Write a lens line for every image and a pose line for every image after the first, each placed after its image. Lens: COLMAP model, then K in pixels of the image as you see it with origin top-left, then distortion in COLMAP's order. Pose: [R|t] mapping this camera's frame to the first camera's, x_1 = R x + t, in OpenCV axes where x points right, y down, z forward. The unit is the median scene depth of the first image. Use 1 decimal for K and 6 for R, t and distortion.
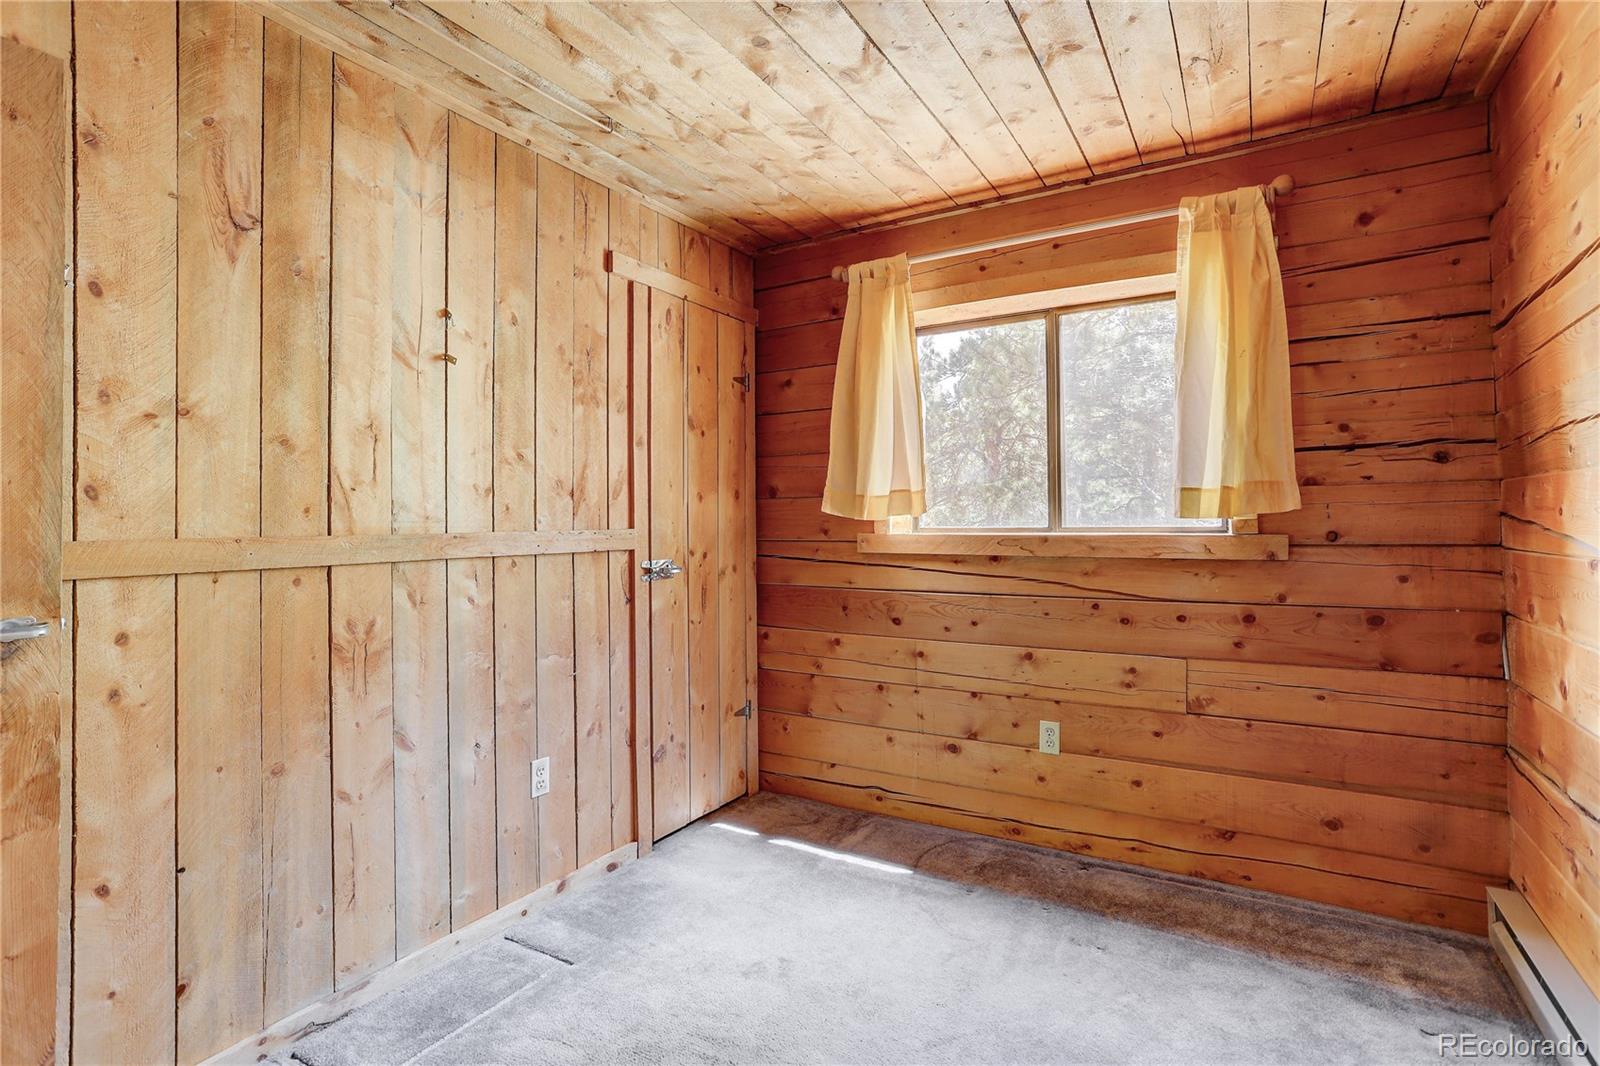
lens RADIAL K [[762.6, 0, 801.0], [0, 762.6, 525.9], [0, 0, 1]] dist [-0.036803, 0.004875]
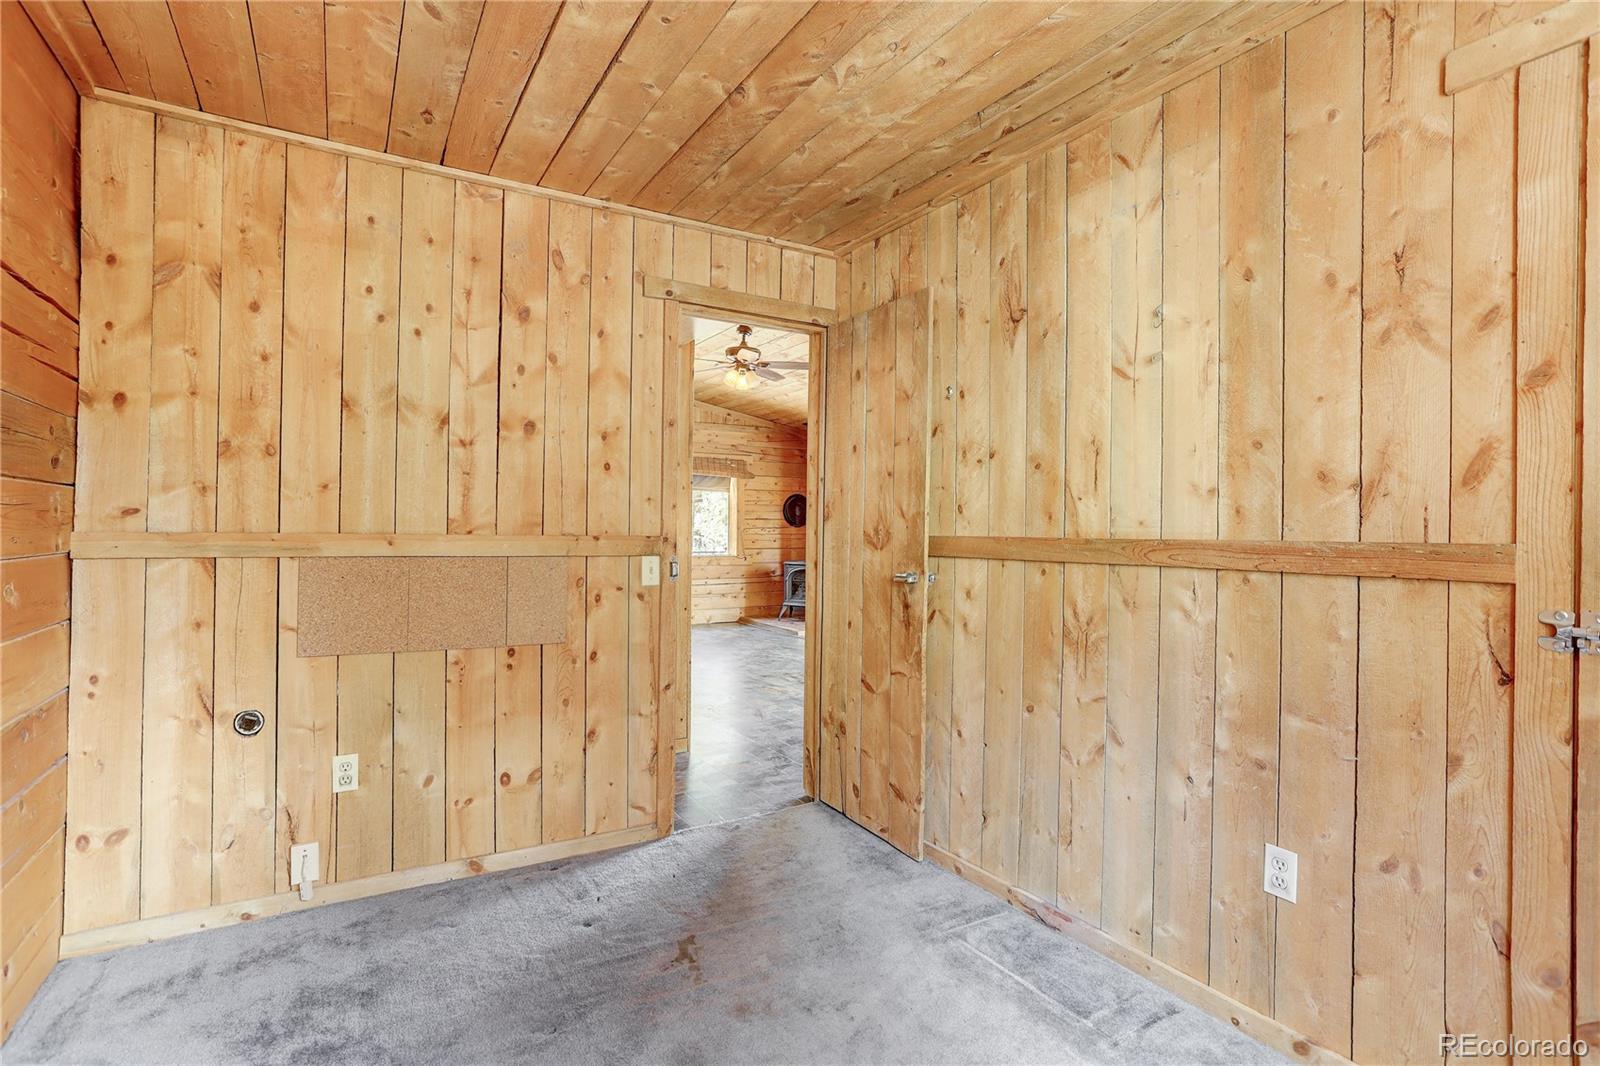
lens RADIAL K [[762.6, 0, 795.6], [0, 762.6, 530.7], [0, 0, 1]] dist [-0.036803, 0.004875]
pose [[-0.461503, 0.000793, -0.887138, 0.607943], [-0.014531, 0.999859, 0.008453, -0.001899], [0.887020, 0.016792, -0.461426, 1.063291]]
